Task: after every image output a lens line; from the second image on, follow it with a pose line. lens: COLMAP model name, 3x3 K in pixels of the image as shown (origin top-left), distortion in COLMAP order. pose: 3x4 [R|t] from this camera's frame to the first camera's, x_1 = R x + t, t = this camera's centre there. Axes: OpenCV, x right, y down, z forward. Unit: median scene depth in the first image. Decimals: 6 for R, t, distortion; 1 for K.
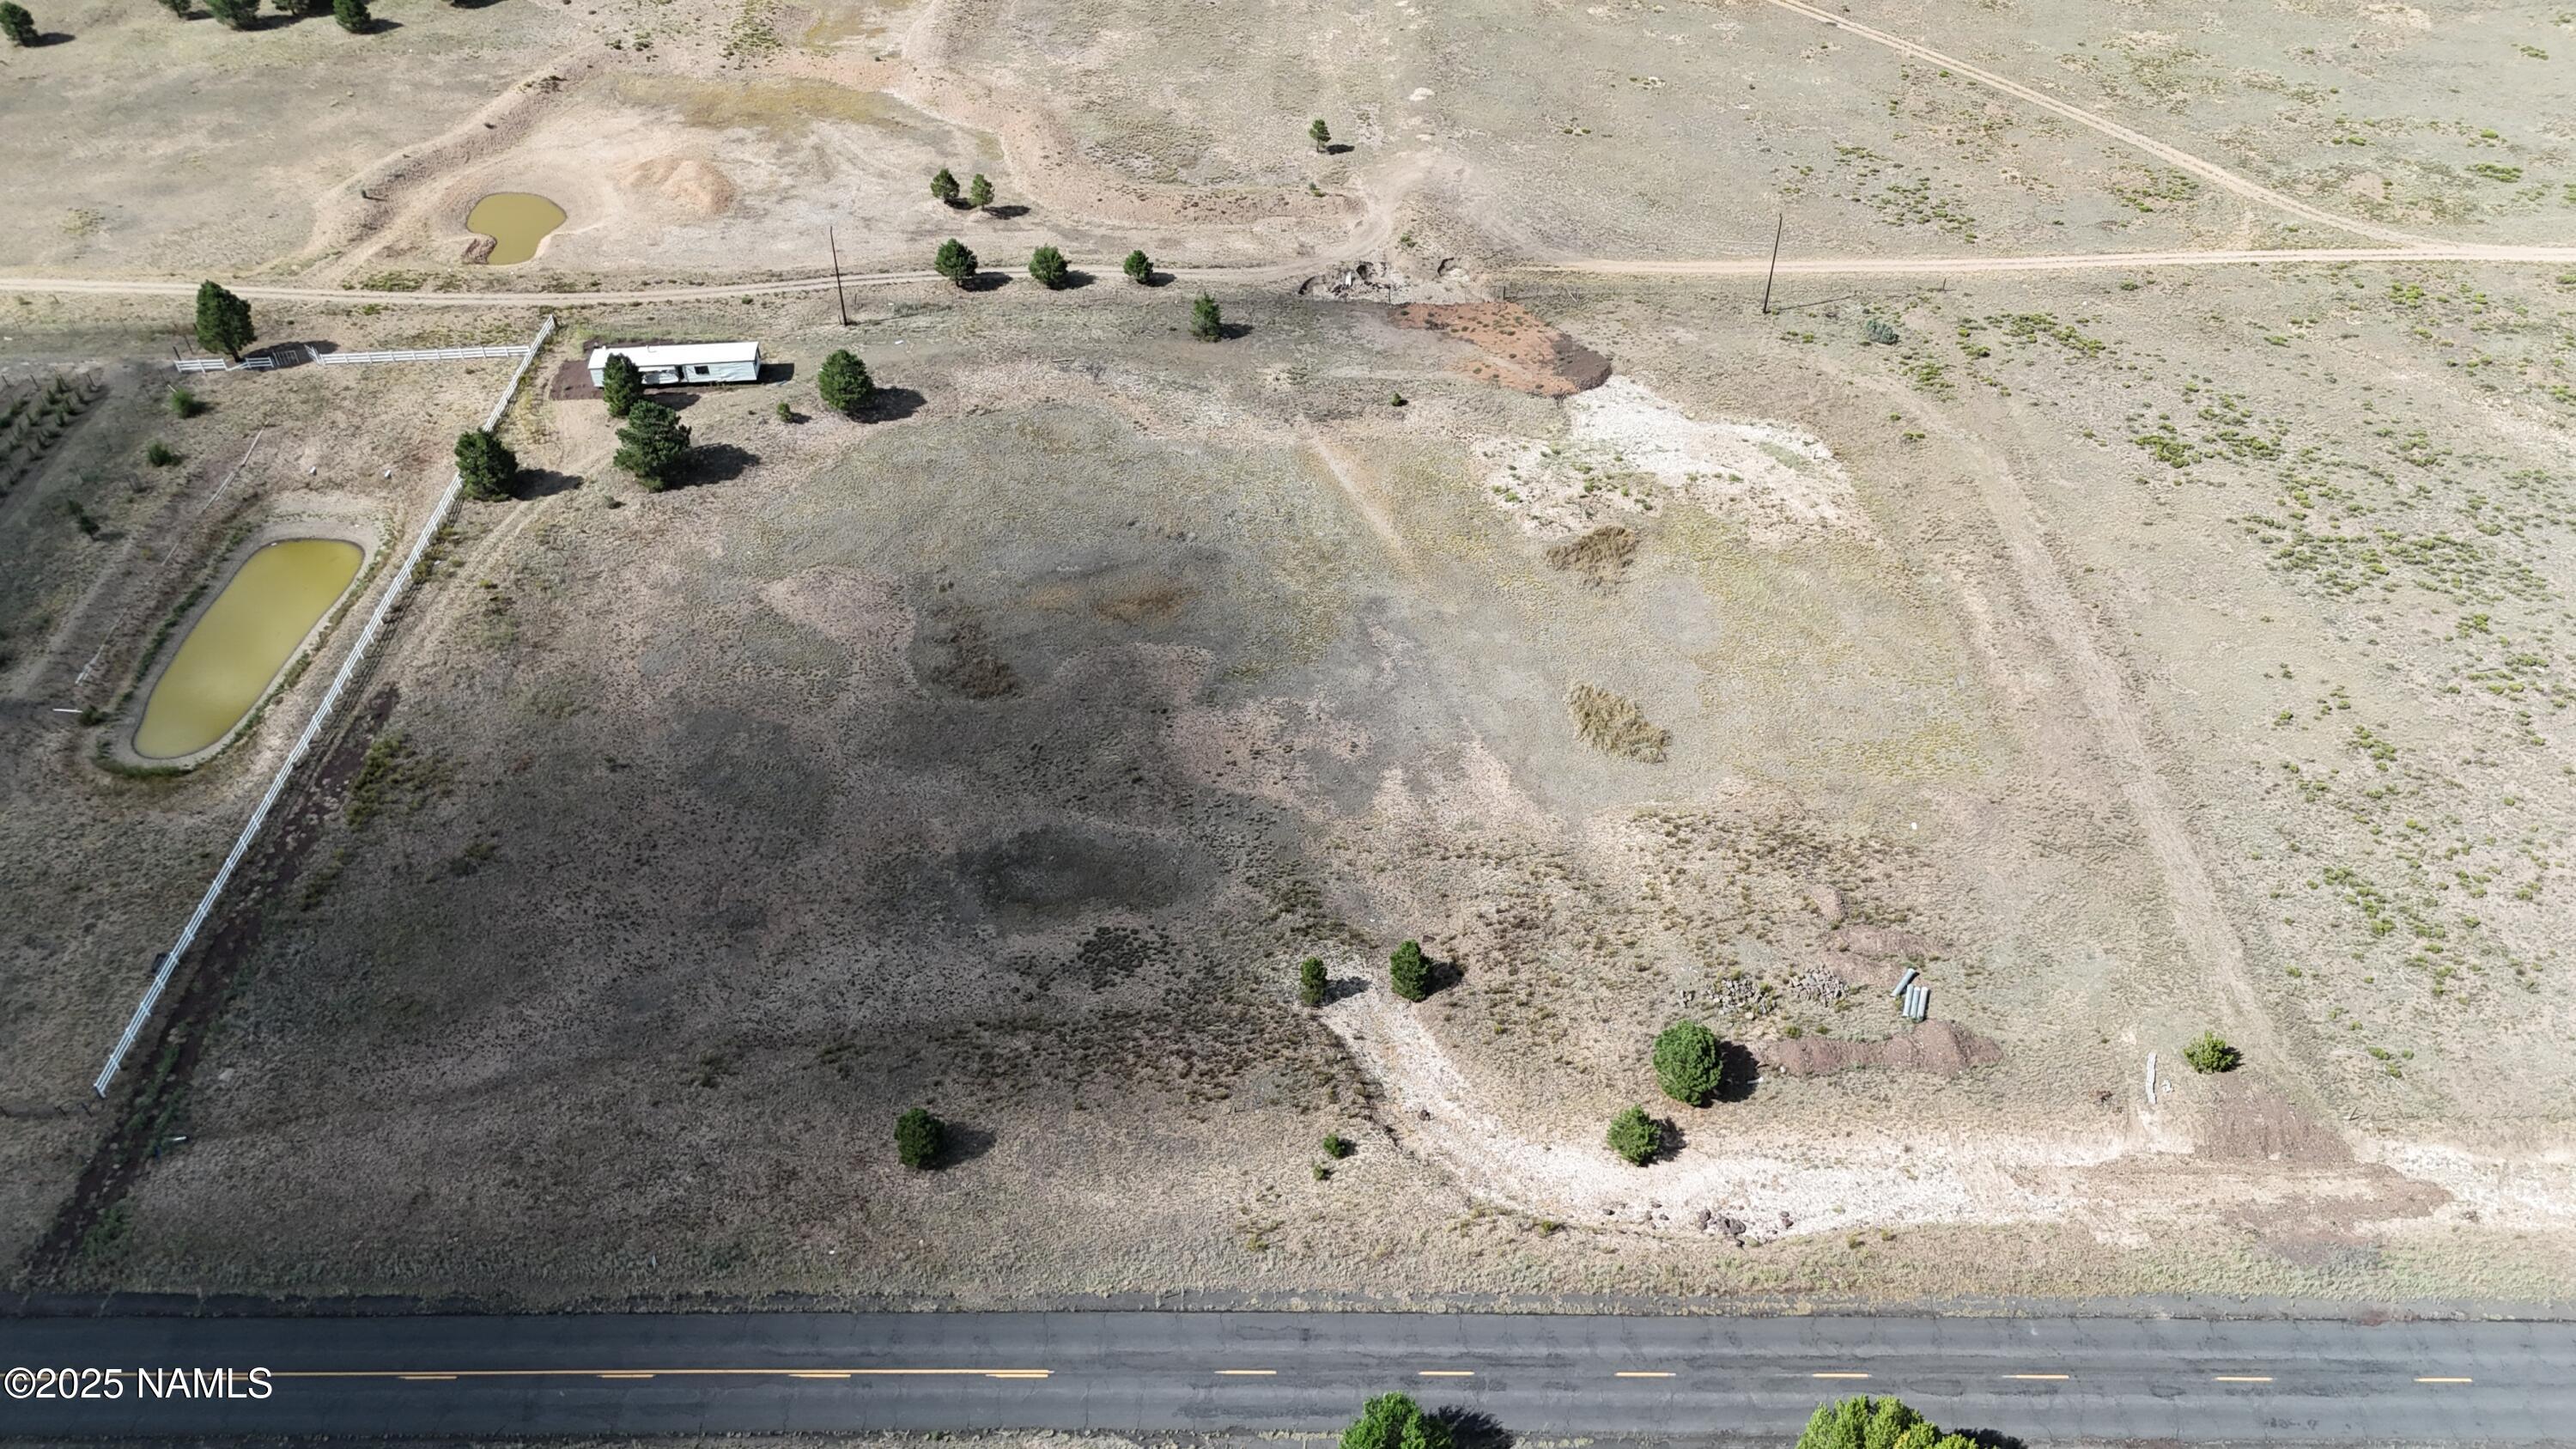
lens RADIAL K [[1898.7, 0, 1288.0], [0, 1898.7, 724.5], [0, 0, 1]] dist [0.066896, -0.067745]
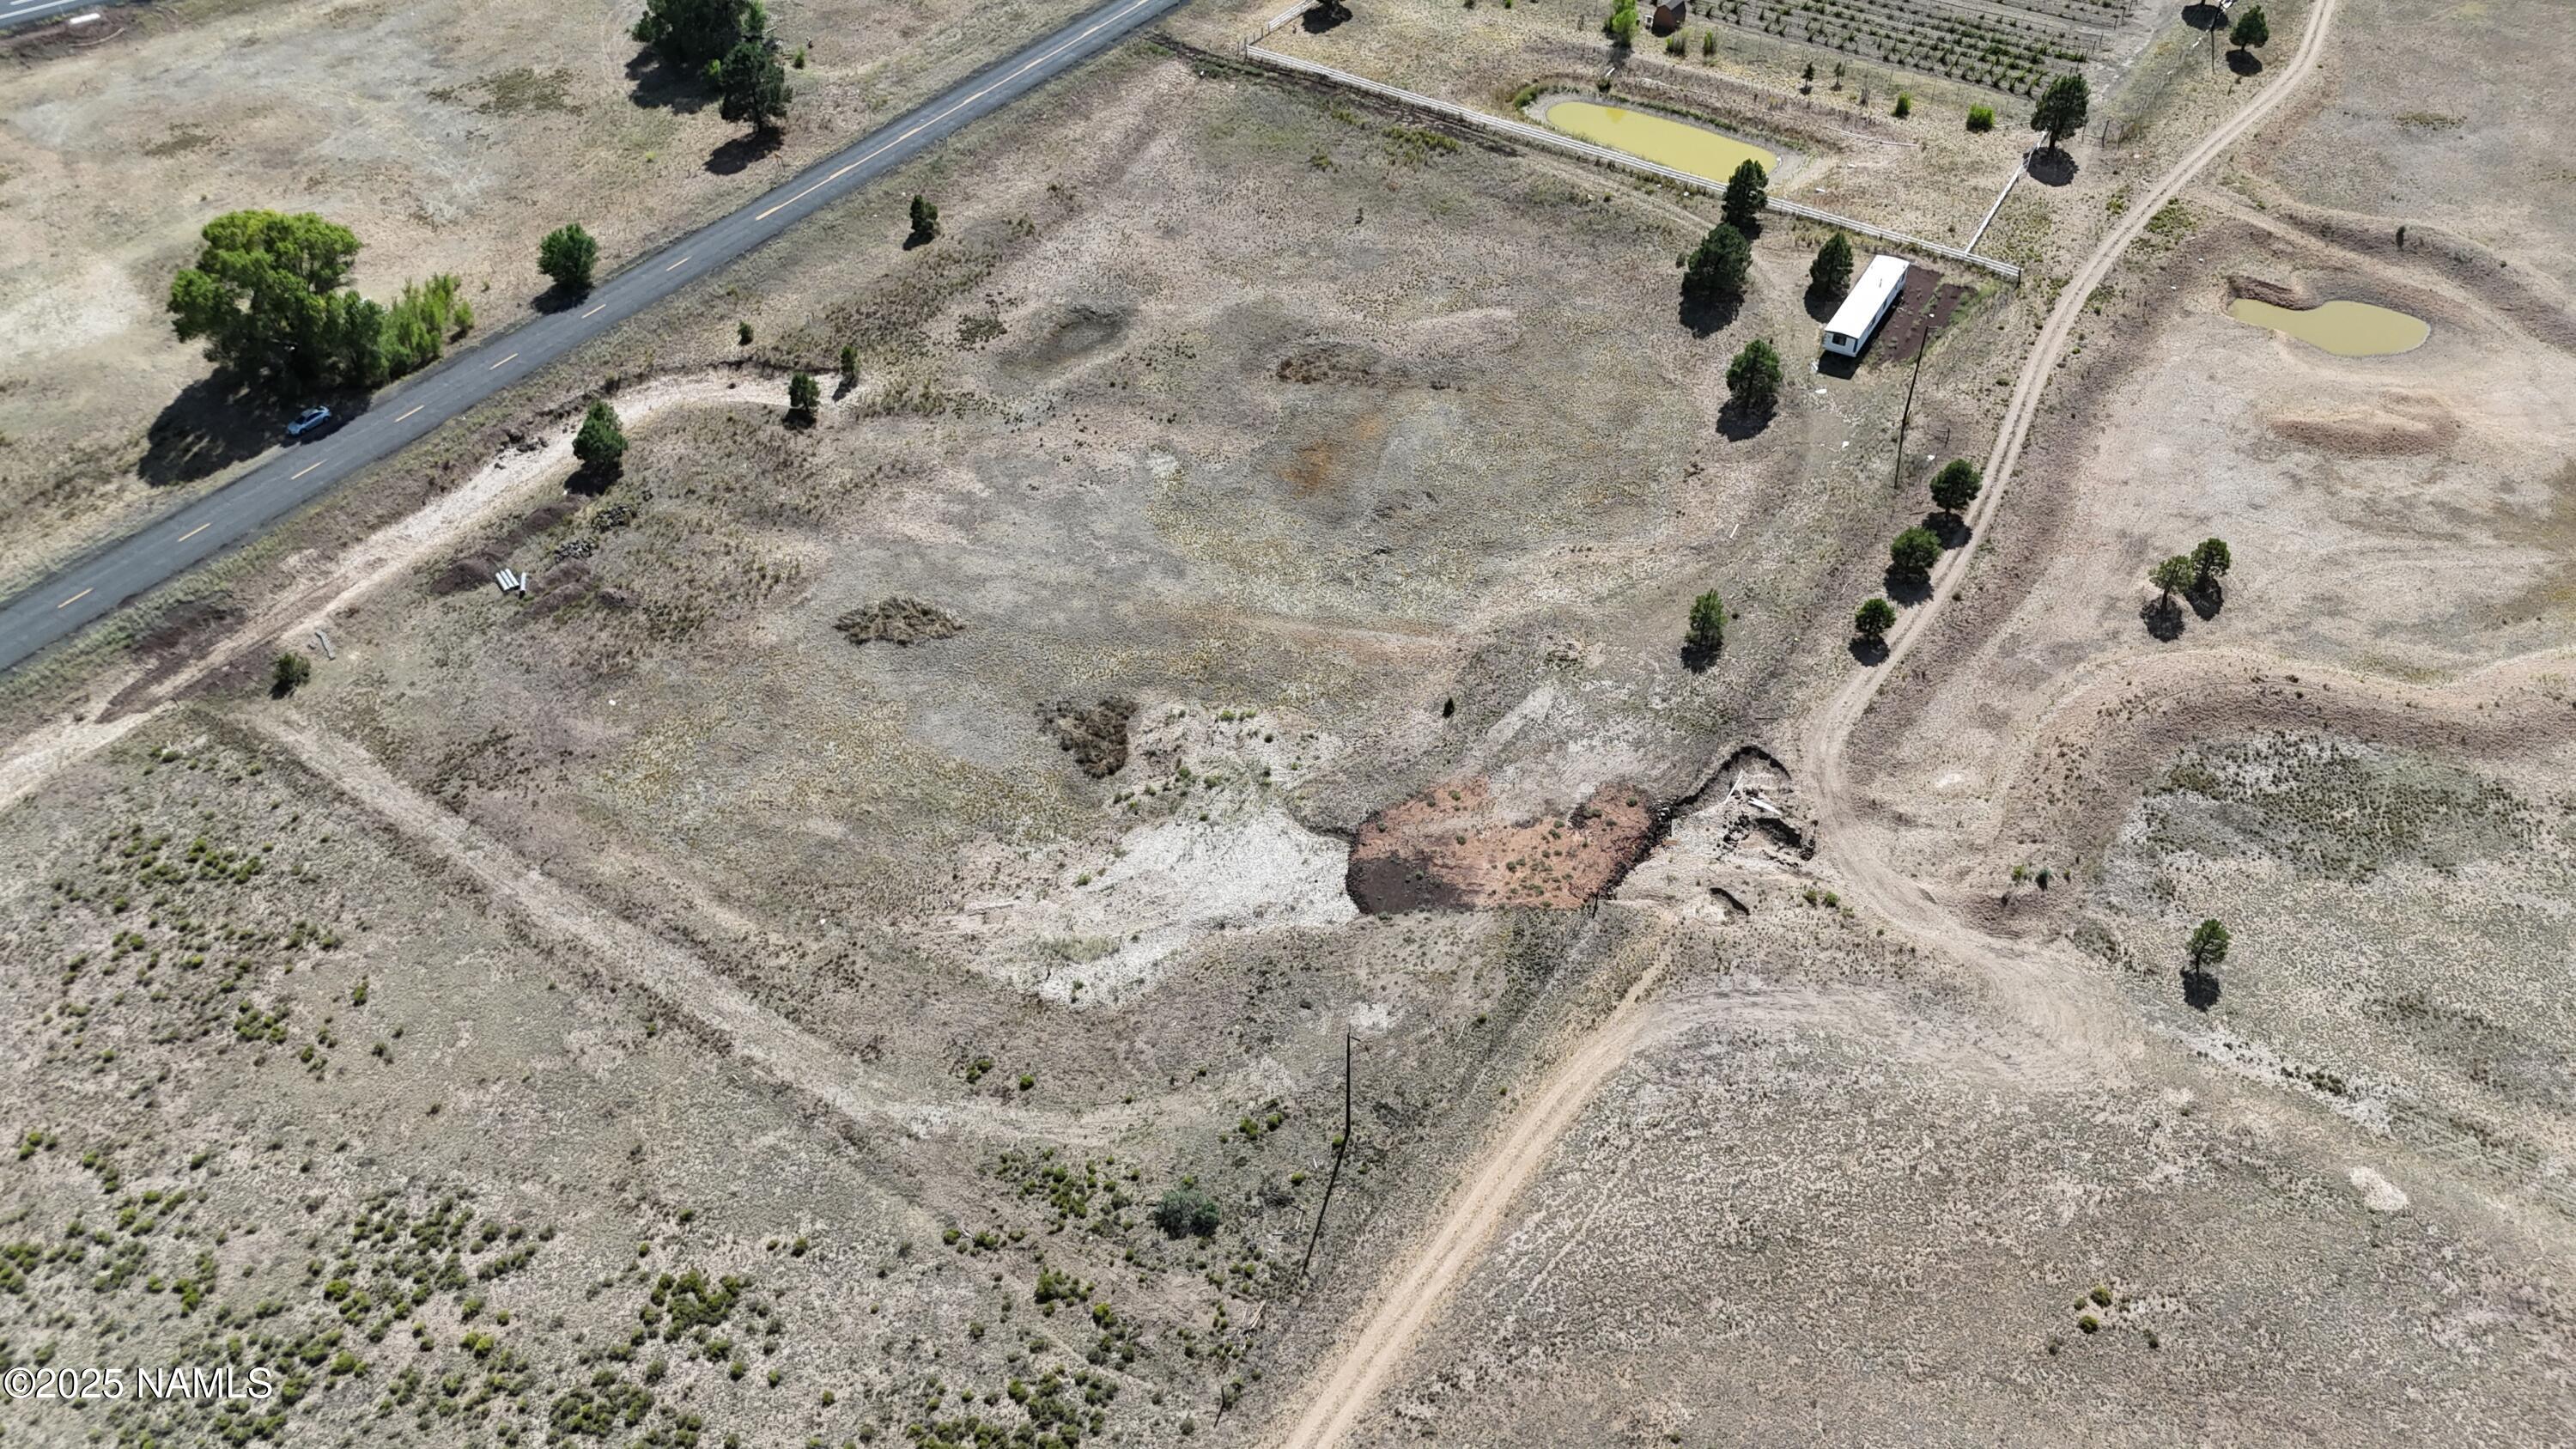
lens RADIAL K [[1913.2, 0, 1288.0], [0, 1913.2, 724.5], [0, 0, 1]] dist [0.058413, -0.046172]
pose [[-0.568149, 0.584822, -0.578955, 0.641980], [-0.528979, 0.279388, 0.801326, -0.877087], [0.630387, 0.761528, 0.150624, 0.928035]]
